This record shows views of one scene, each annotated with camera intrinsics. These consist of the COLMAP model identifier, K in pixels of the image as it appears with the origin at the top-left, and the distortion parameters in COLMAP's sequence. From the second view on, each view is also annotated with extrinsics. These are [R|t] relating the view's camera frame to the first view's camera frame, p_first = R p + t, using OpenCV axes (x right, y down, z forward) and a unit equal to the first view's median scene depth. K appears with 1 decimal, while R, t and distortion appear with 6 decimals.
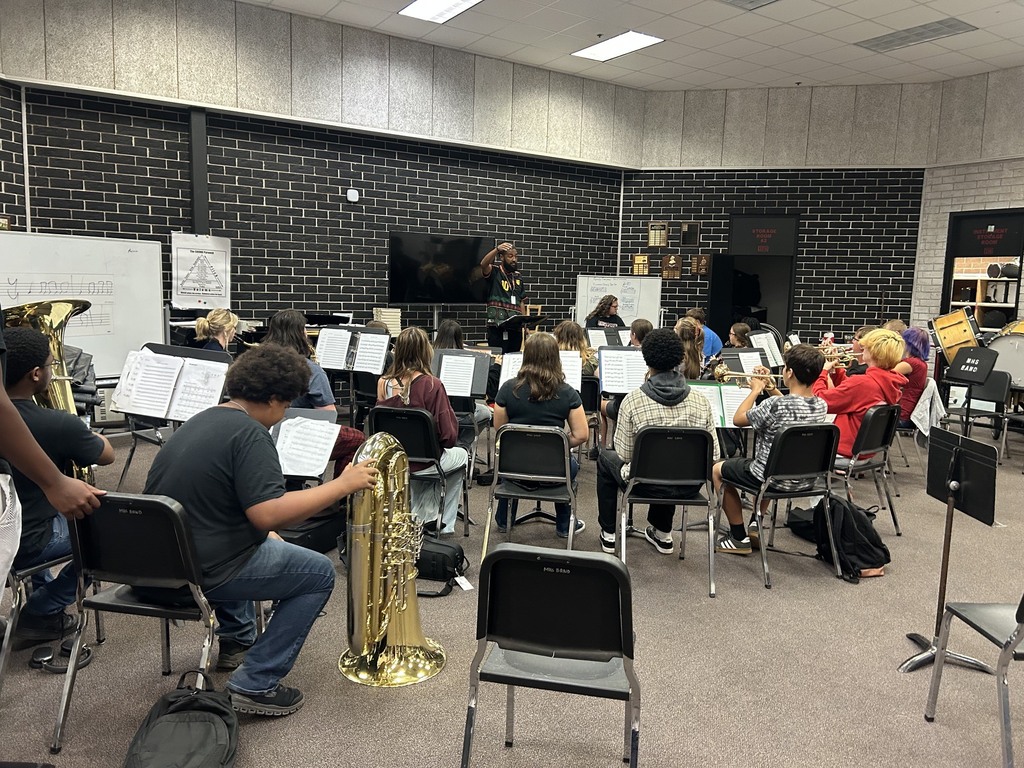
lens RADIAL K [[765.7, 0, 529.2], [0, 765.7, 380.6], [0, 0, 1]] dist [0.064485, -0.074414]
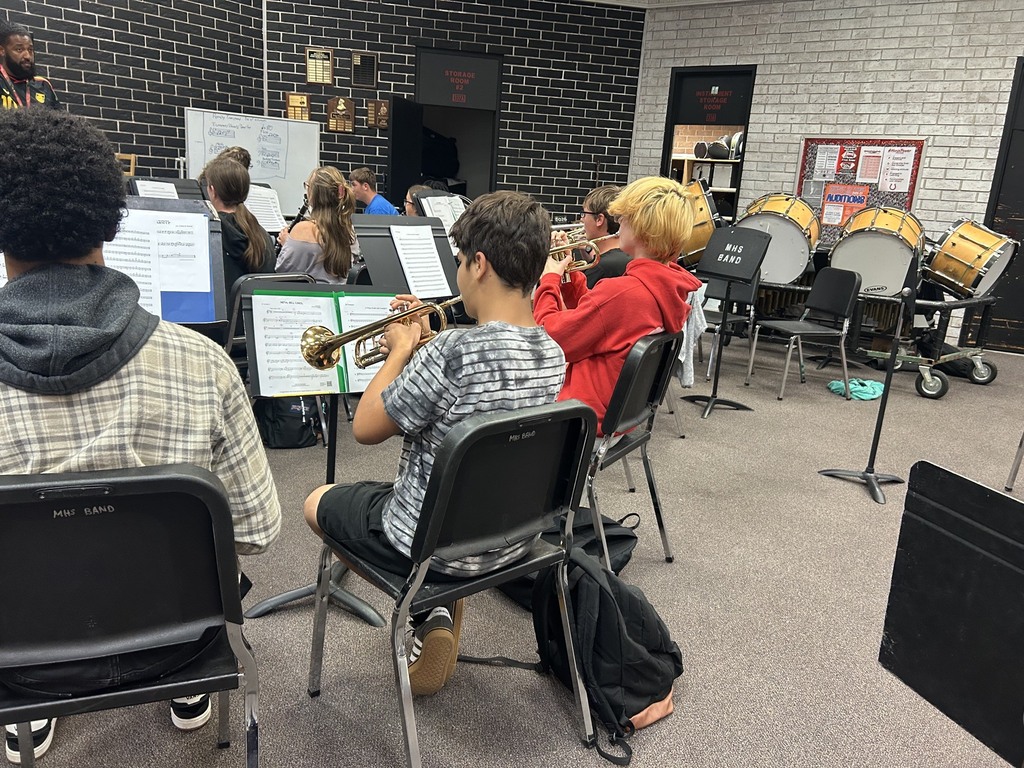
lens RADIAL K [[765.7, 0, 529.2], [0, 765.7, 380.6], [0, 0, 1]] dist [0.064485, -0.074414]
pose [[0.932478, -0.049841, 0.357771, 0.083273], [-0.003118, 0.989288, 0.145942, -0.004499], [-0.361212, -0.137203, 0.922335, 0.237325]]
